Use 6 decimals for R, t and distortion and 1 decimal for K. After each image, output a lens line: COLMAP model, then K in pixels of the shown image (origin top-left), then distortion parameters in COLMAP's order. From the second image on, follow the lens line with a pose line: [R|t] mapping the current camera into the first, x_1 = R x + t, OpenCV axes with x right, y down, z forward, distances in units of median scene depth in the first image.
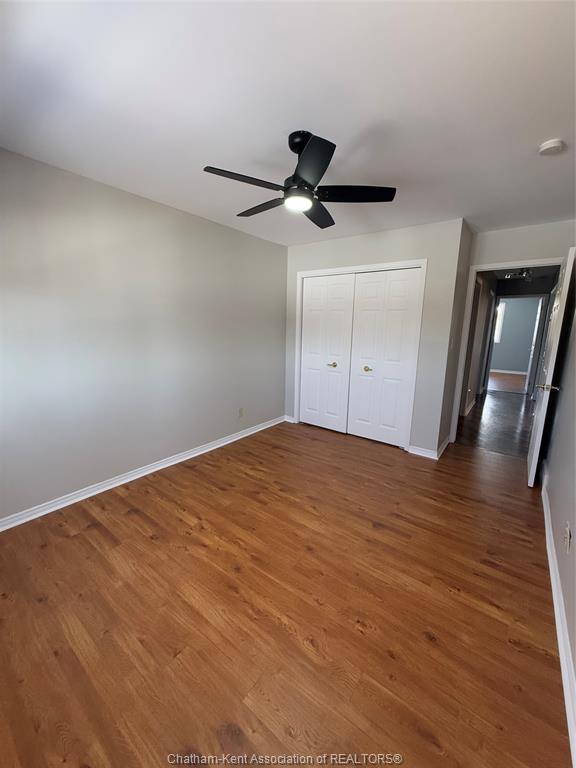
lens RADIAL K [[305.1, 0, 286.0], [0, 305.1, 383.4], [0, 0, 1]] dist [0.001716, 0.000146]
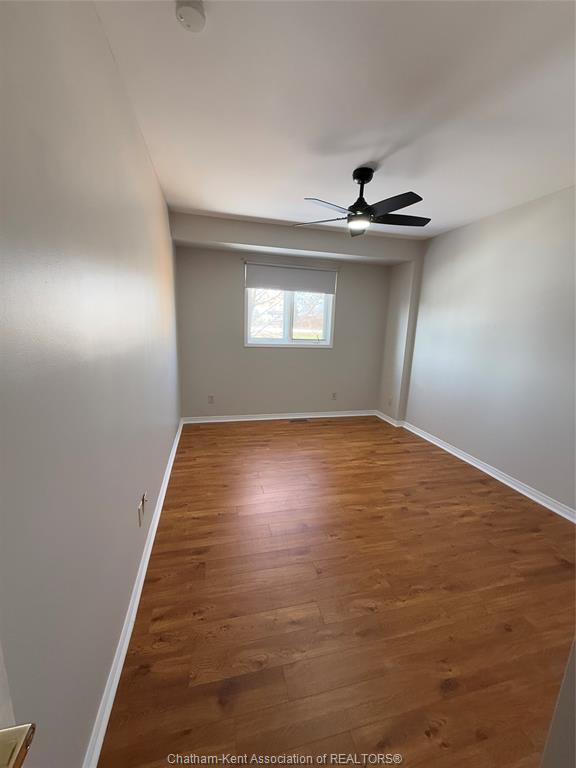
lens RADIAL K [[305.1, 0, 287.8], [0, 305.1, 383.6], [0, 0, 1]] dist [0.001716, 0.000146]
pose [[-0.619122, 0.118402, -0.776318, 0.896738], [-0.195153, 0.934358, 0.298143, -0.199885], [0.760660, 0.336088, -0.555375, 1.184801]]
